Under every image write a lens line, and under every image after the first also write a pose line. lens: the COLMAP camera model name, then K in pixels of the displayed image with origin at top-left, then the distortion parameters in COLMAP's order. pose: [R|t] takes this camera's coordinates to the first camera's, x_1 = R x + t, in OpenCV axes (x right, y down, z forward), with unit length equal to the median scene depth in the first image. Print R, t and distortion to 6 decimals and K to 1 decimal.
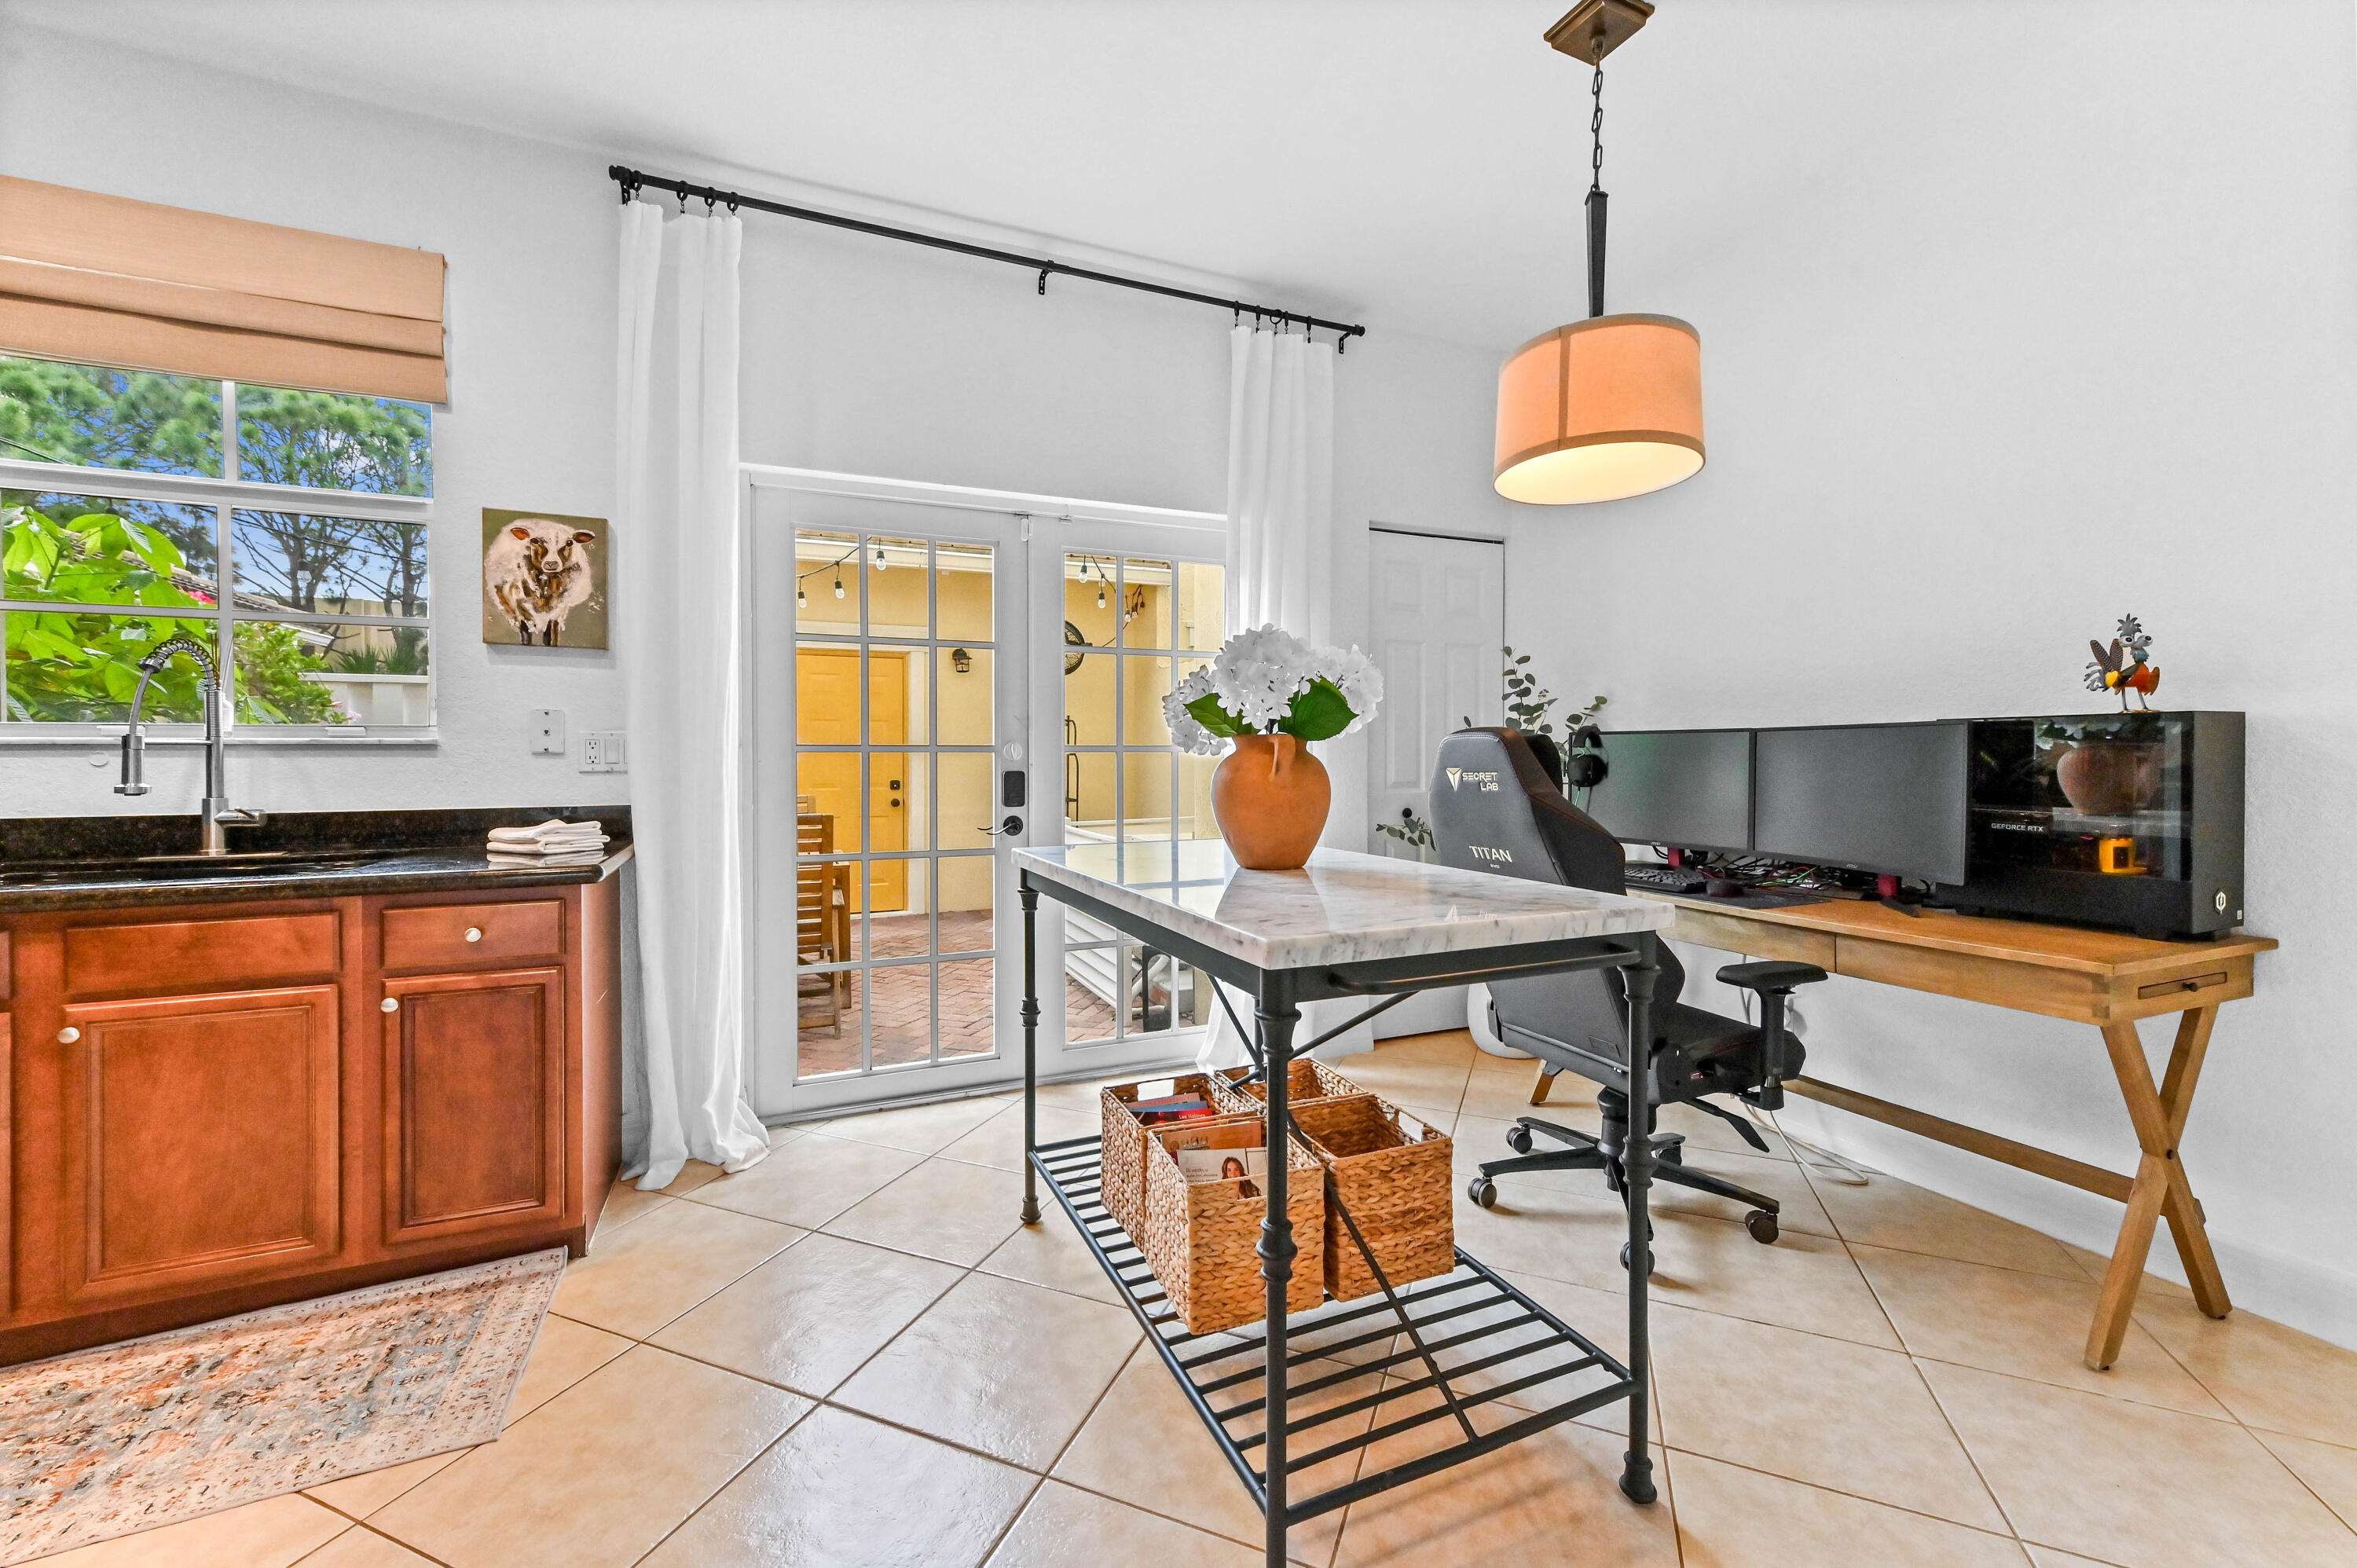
lens RADIAL K [[936.4, 0, 1185.2], [0, 936.4, 767.3], [0, 0, 1]] dist [0.010991, 0.000025]
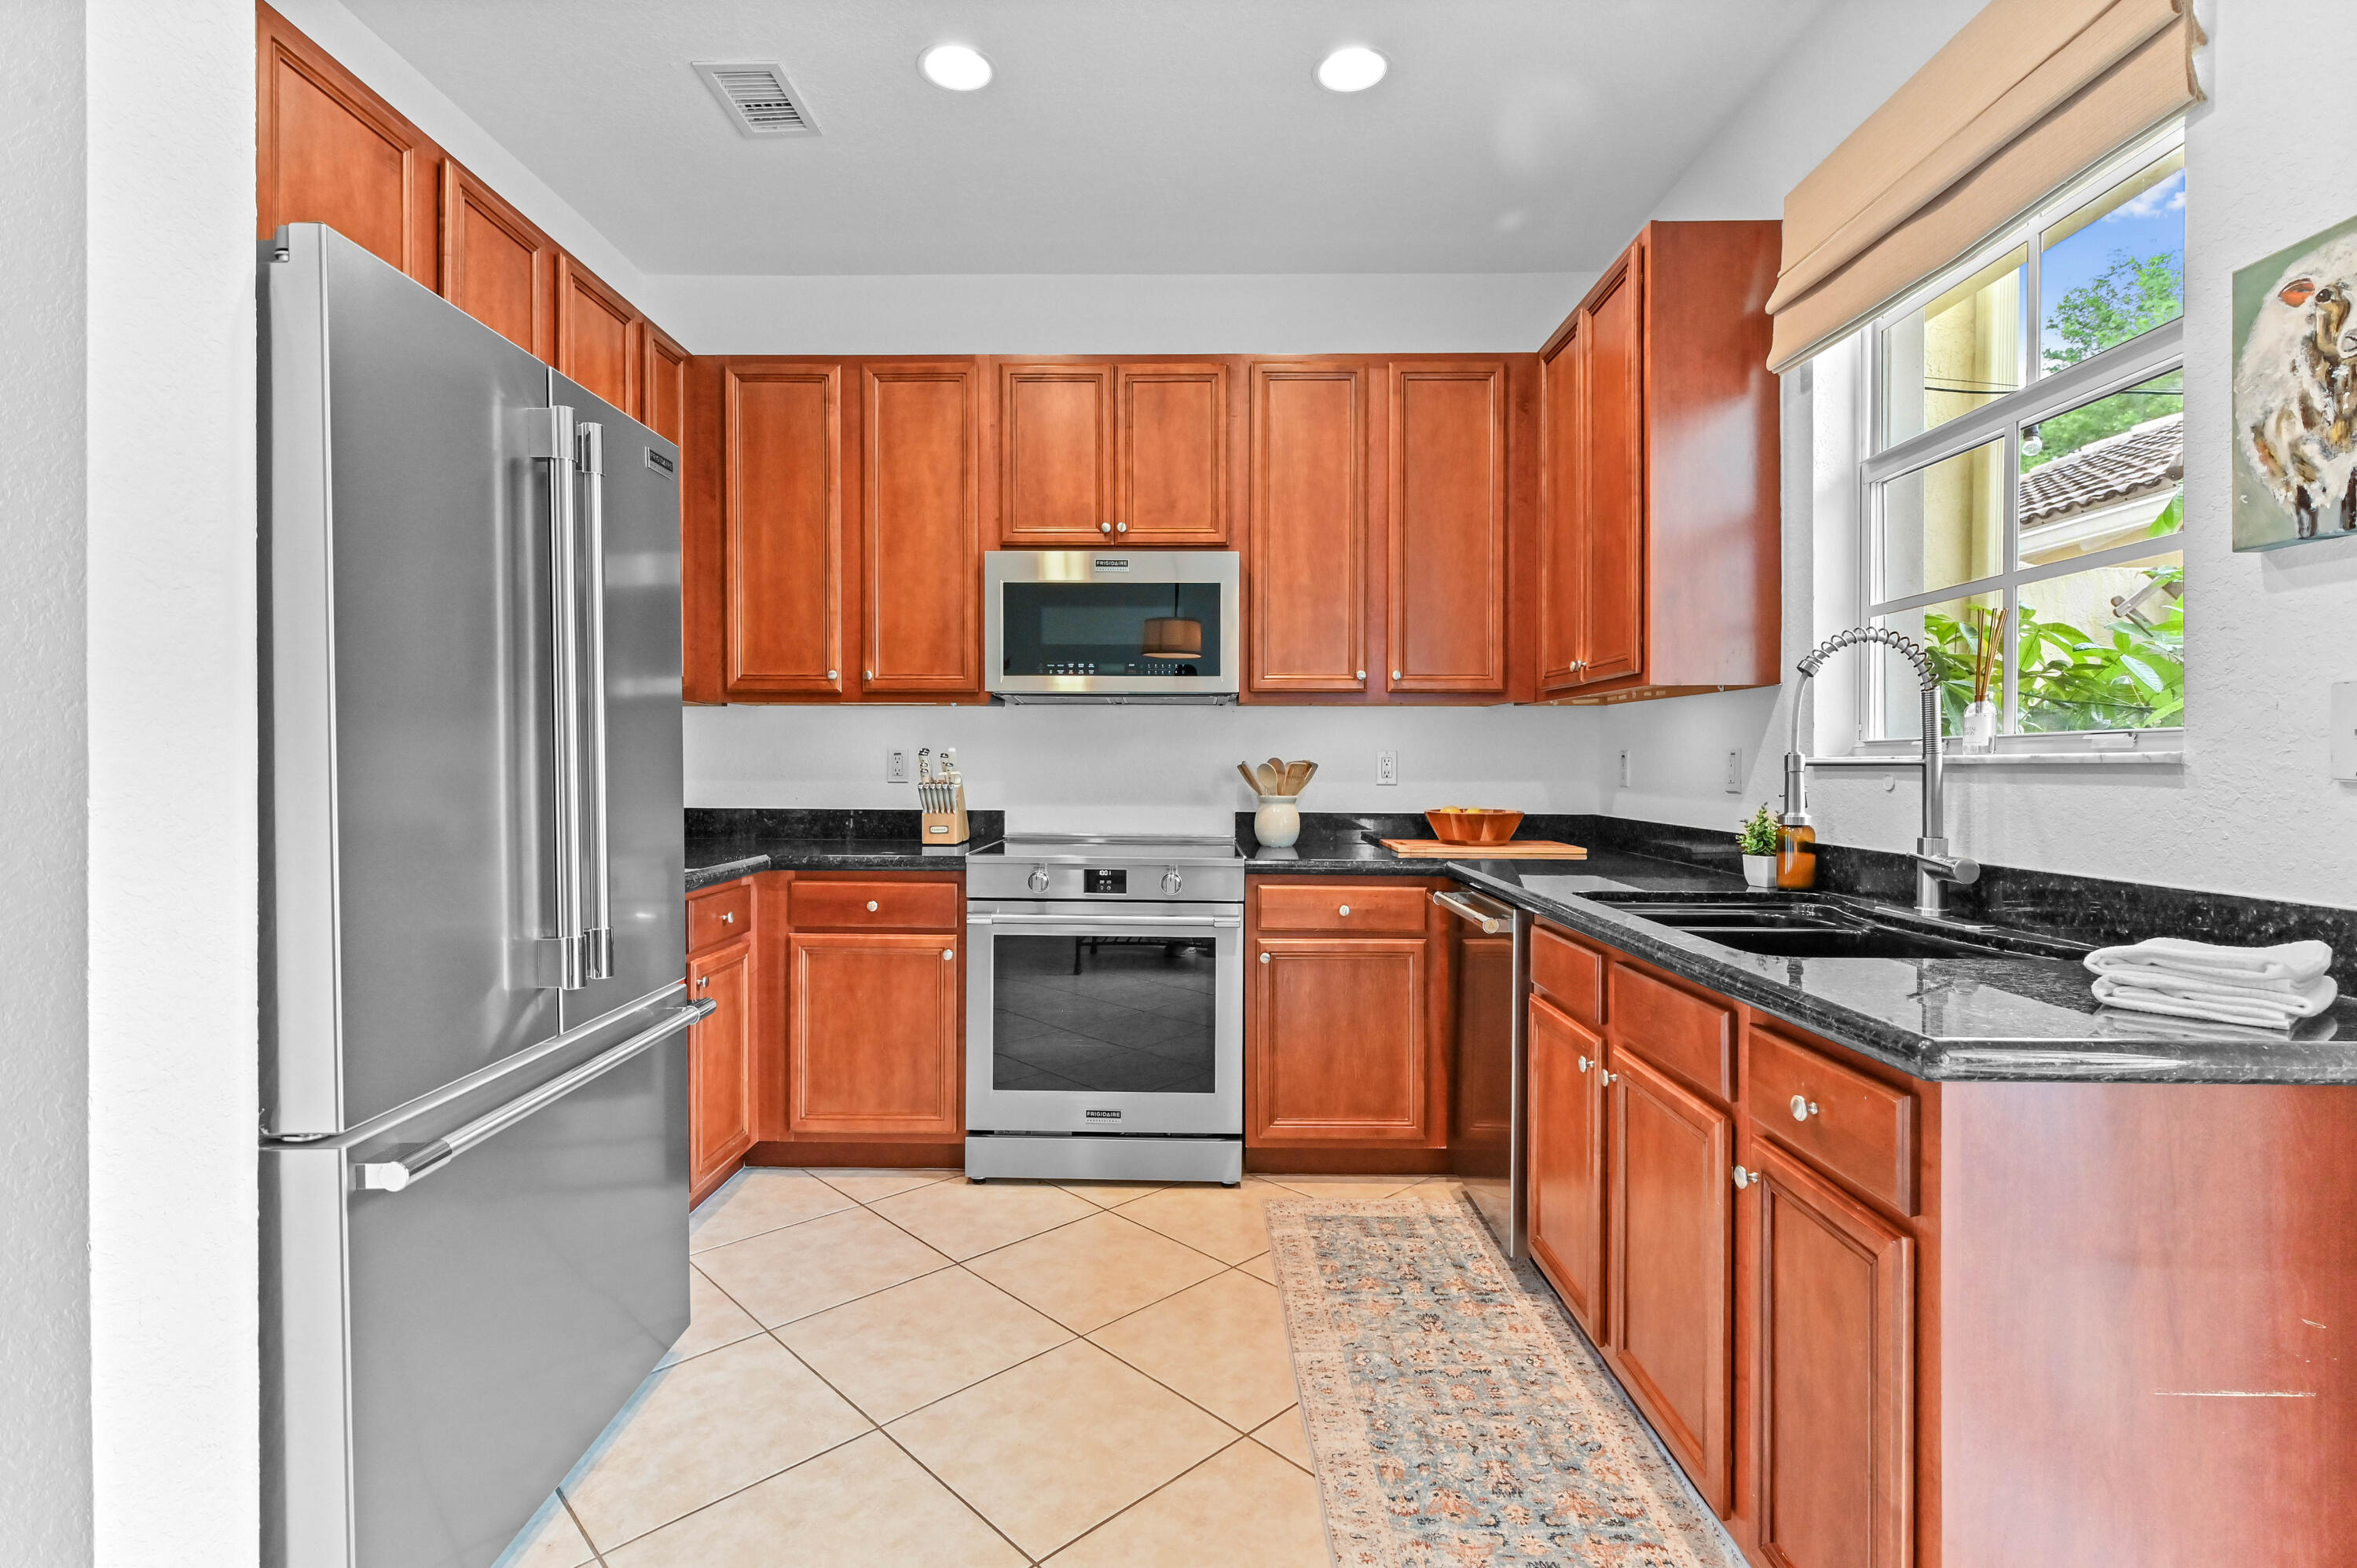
lens RADIAL K [[1103.6, 0, 1165.7], [0, 1103.6, 763.1], [0, 0, 1]] dist [0.002087, 0.000656]
pose [[-0.410406, 0.001922, -0.911901, -0.003734], [-0.010752, 0.999918, 0.006947, -0.022260], [0.911839, 0.012656, -0.410352, 0.731792]]
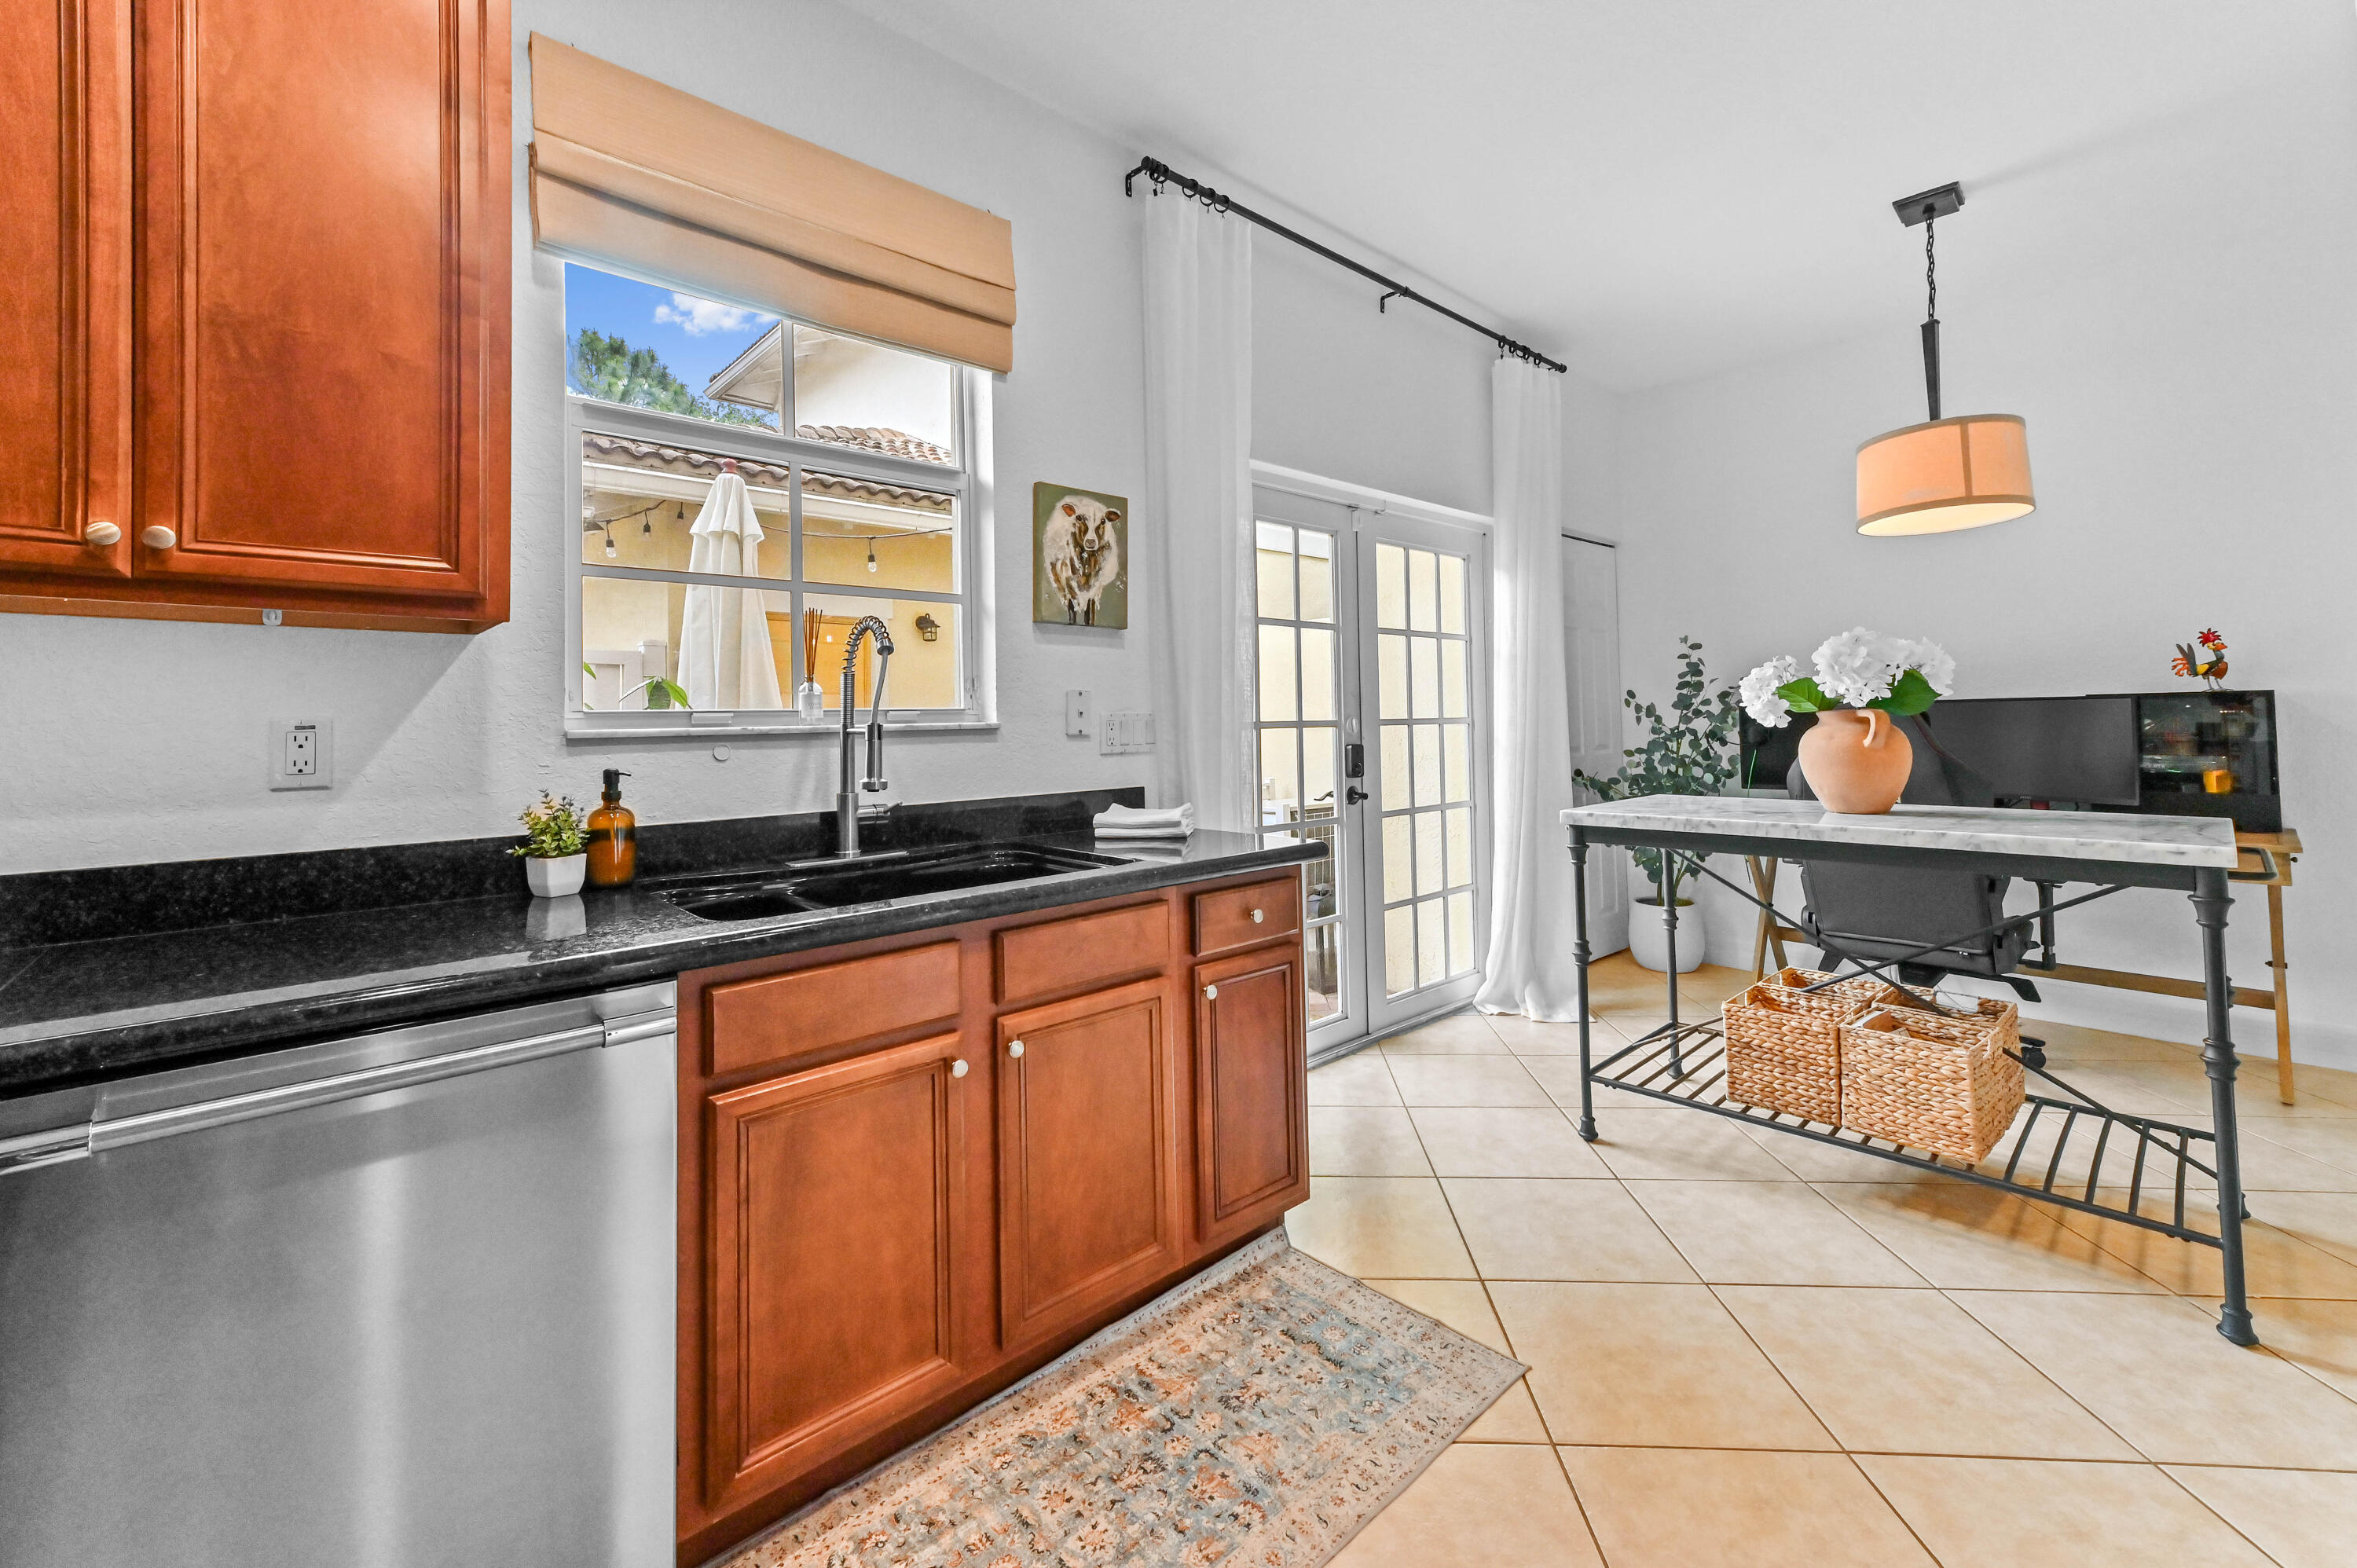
lens RADIAL K [[967.5, 0, 1182.1], [0, 967.5, 695.1], [0, 0, 1]] dist [0.010896, -0.000087]
pose [[0.942593, -0.004833, 0.333910, -0.934367], [0.019889, 0.998933, -0.041687, -0.013377], [-0.333352, 0.045935, 0.941683, 0.029089]]
